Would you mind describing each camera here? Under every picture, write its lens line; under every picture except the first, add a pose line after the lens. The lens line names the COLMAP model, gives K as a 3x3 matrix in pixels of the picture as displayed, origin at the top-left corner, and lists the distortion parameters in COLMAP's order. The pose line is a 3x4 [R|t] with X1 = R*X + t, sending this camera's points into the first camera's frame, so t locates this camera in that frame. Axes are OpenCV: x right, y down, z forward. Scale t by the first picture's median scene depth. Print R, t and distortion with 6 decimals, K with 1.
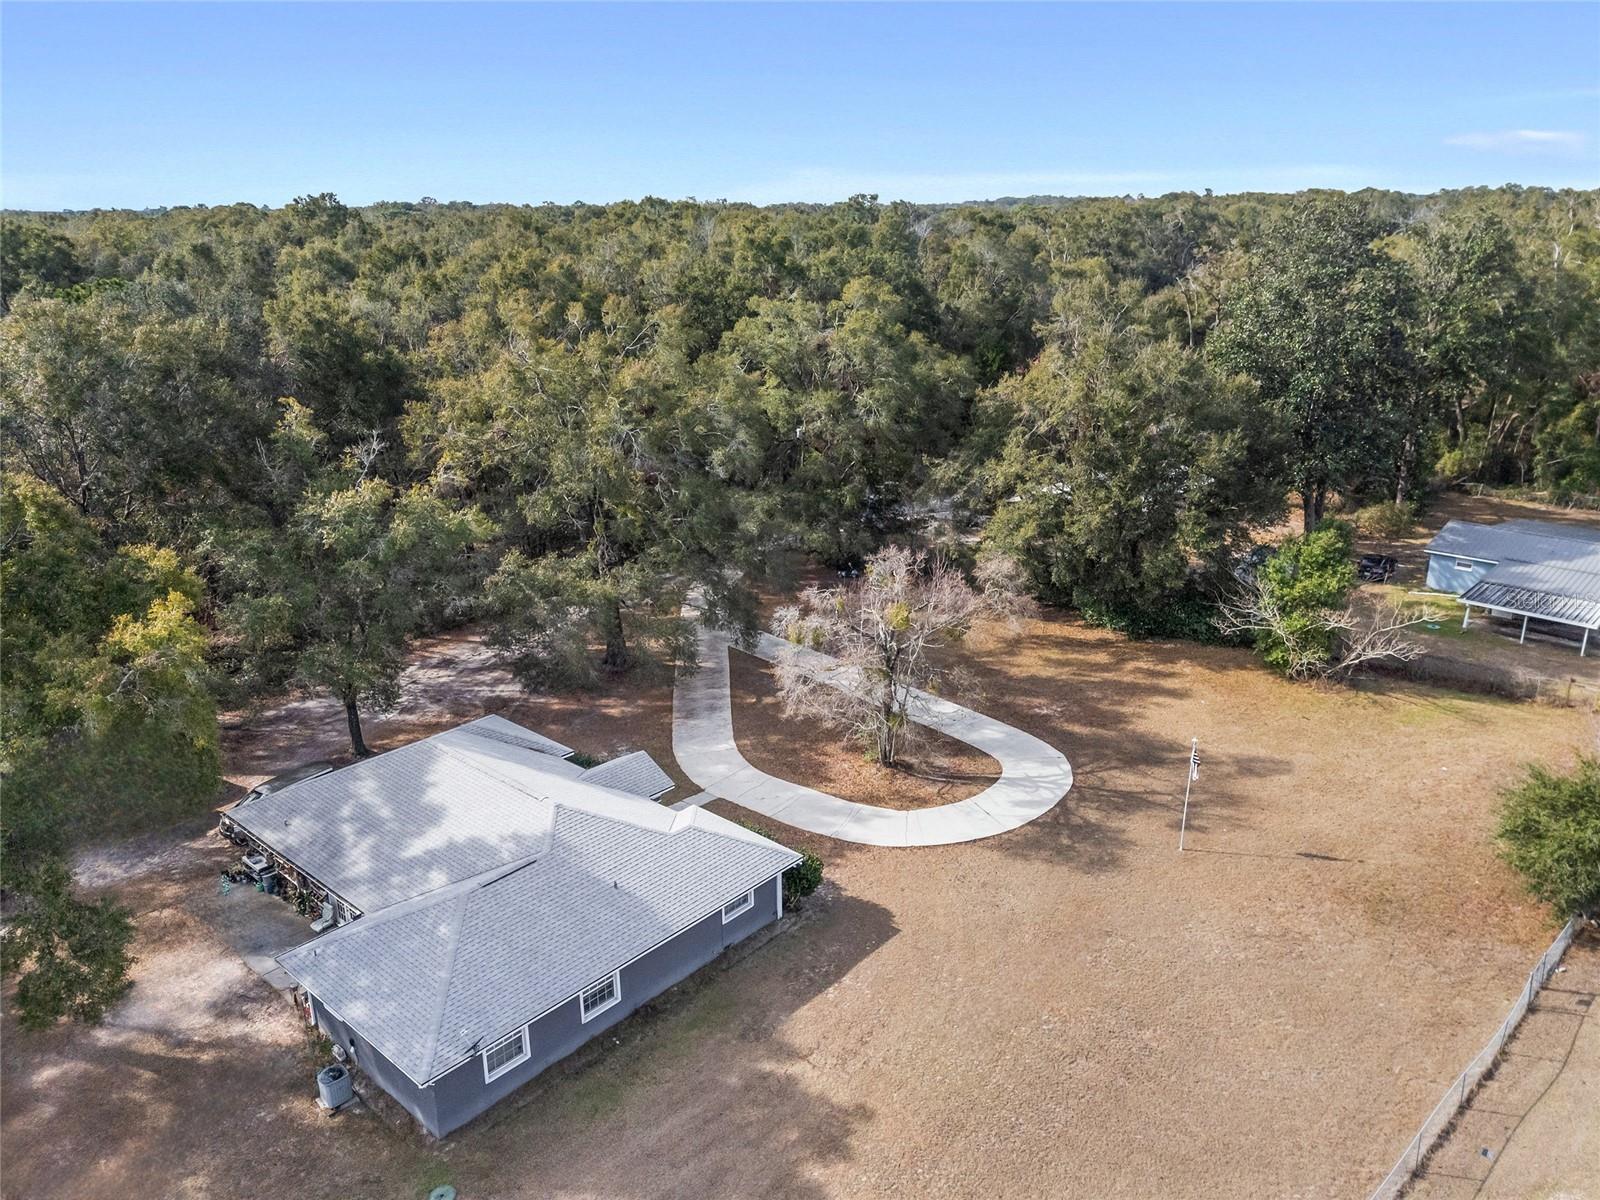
lens RADIAL K [[1117.3, 0, 811.0], [0, 1117.3, 617.2], [0, 0, 1]] dist [0.029010, -0.003734]
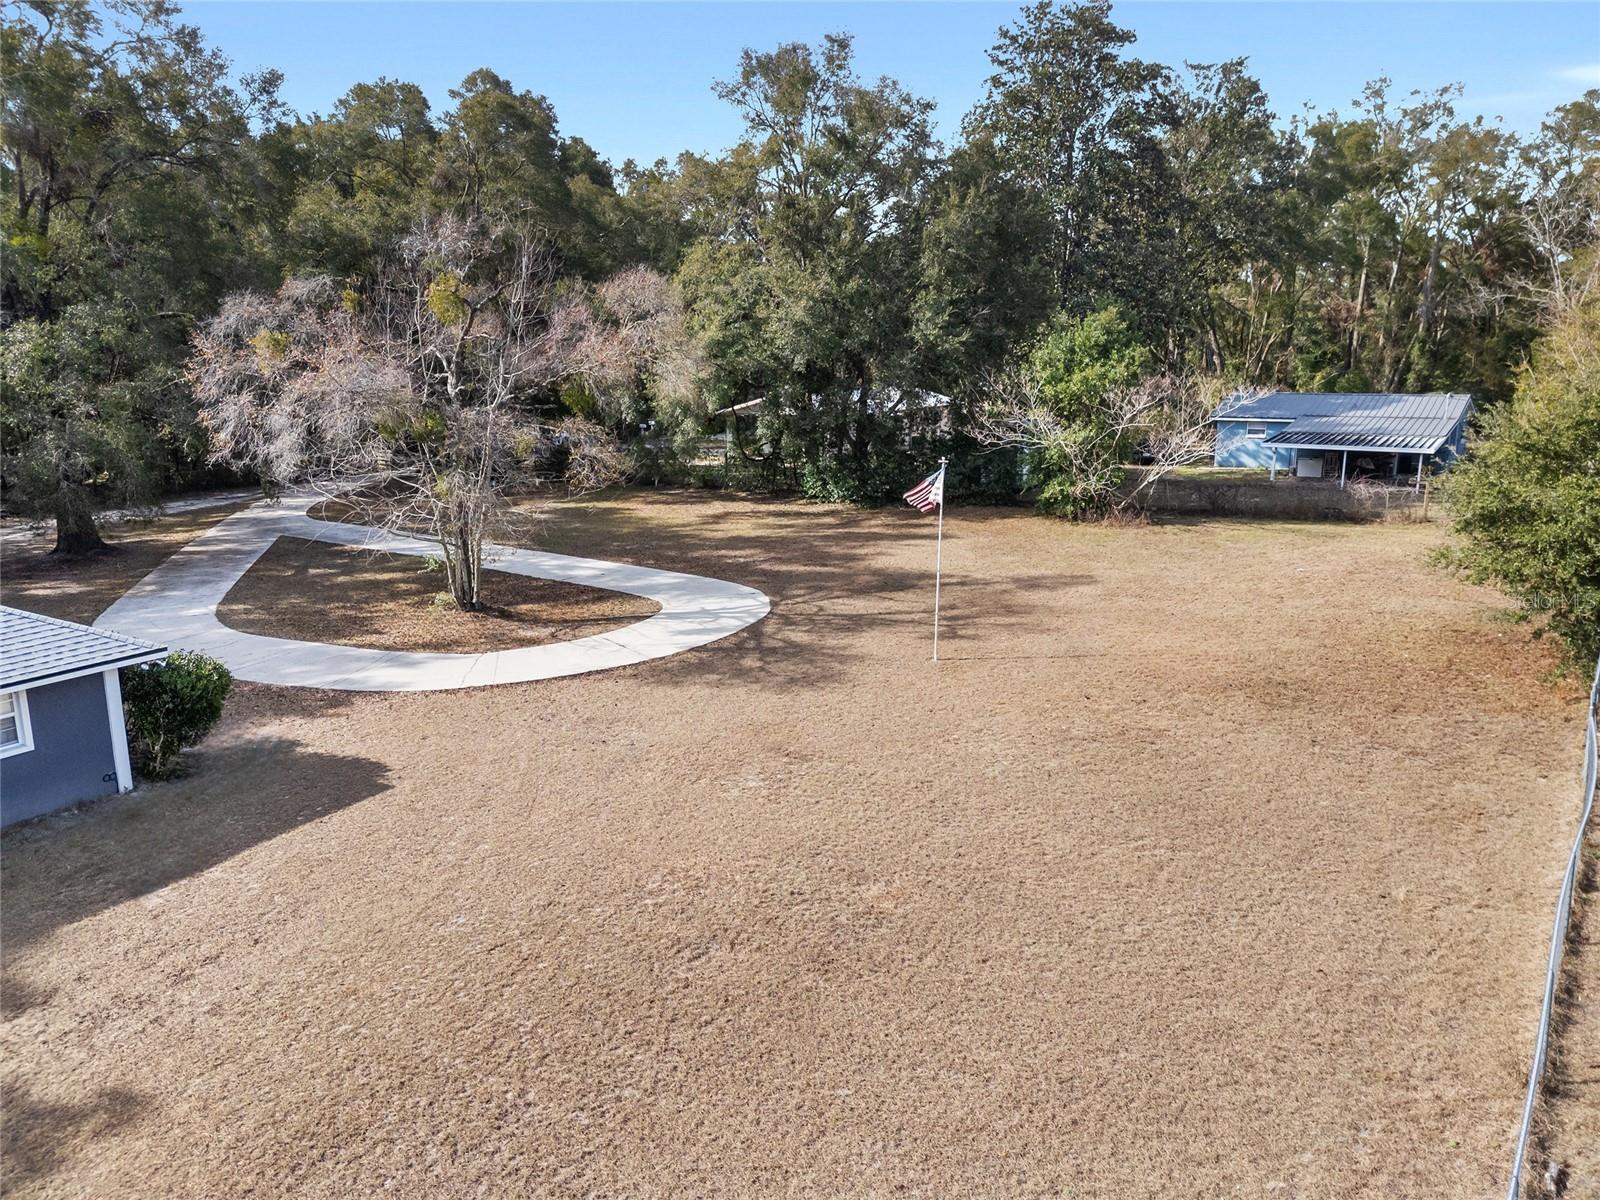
lens RADIAL K [[1114.3, 0, 799.0], [0, 1114.3, 600.5], [0, 0, 1]] dist [0.054399, -0.012275]
pose [[0.981889, -0.034439, 0.186302, 0.147100], [0.056618, 0.991742, -0.115071, 0.235909], [-0.180801, 0.123535, 0.975731, 0.428290]]
